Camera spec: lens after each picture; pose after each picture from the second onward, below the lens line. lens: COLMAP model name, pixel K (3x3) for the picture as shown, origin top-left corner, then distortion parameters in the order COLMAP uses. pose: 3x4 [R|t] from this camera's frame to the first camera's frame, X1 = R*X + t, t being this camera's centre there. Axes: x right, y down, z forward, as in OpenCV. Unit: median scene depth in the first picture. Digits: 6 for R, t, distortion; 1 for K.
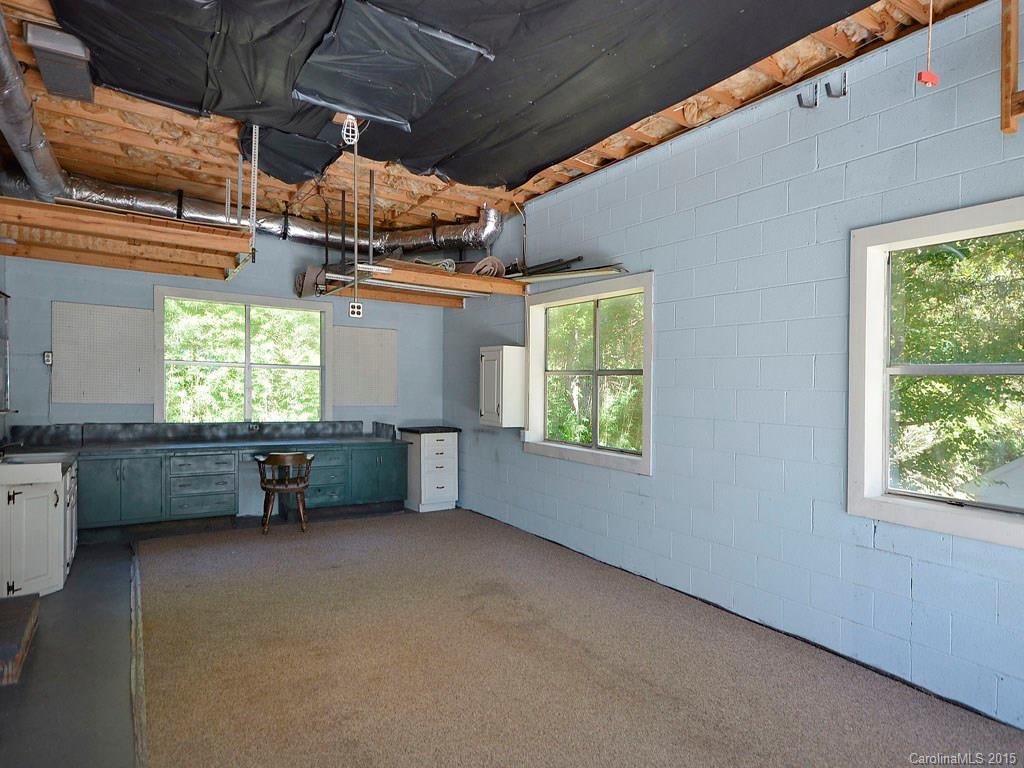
lens RADIAL K [[614.9, 0, 512.9], [0, 614.9, 387.3], [0, 0, 1]] dist [0.002915, 0.000852]
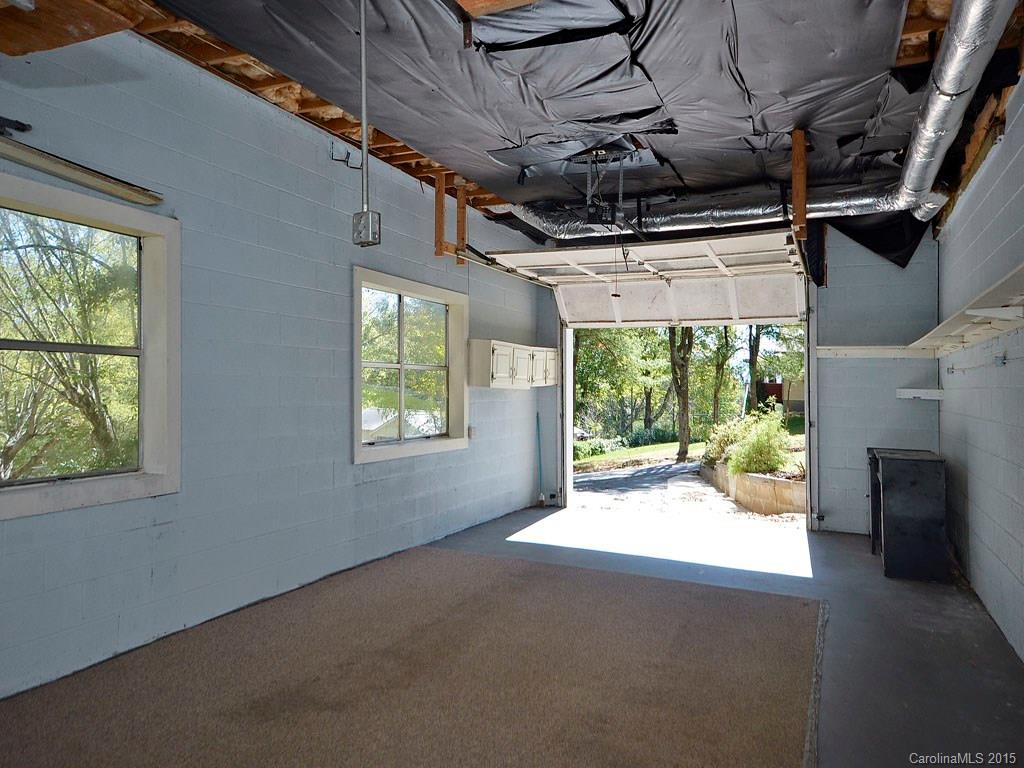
lens RADIAL K [[716.6, 0, 512.1], [0, 716.6, 381.4], [0, 0, 1]] dist [-0.006018, -0.000517]
pose [[-0.545264, -0.028759, 0.837771, -0.931053], [-0.017271, 0.999585, 0.023073, -0.025546], [-0.838087, -0.001888, -0.545534, 1.471823]]
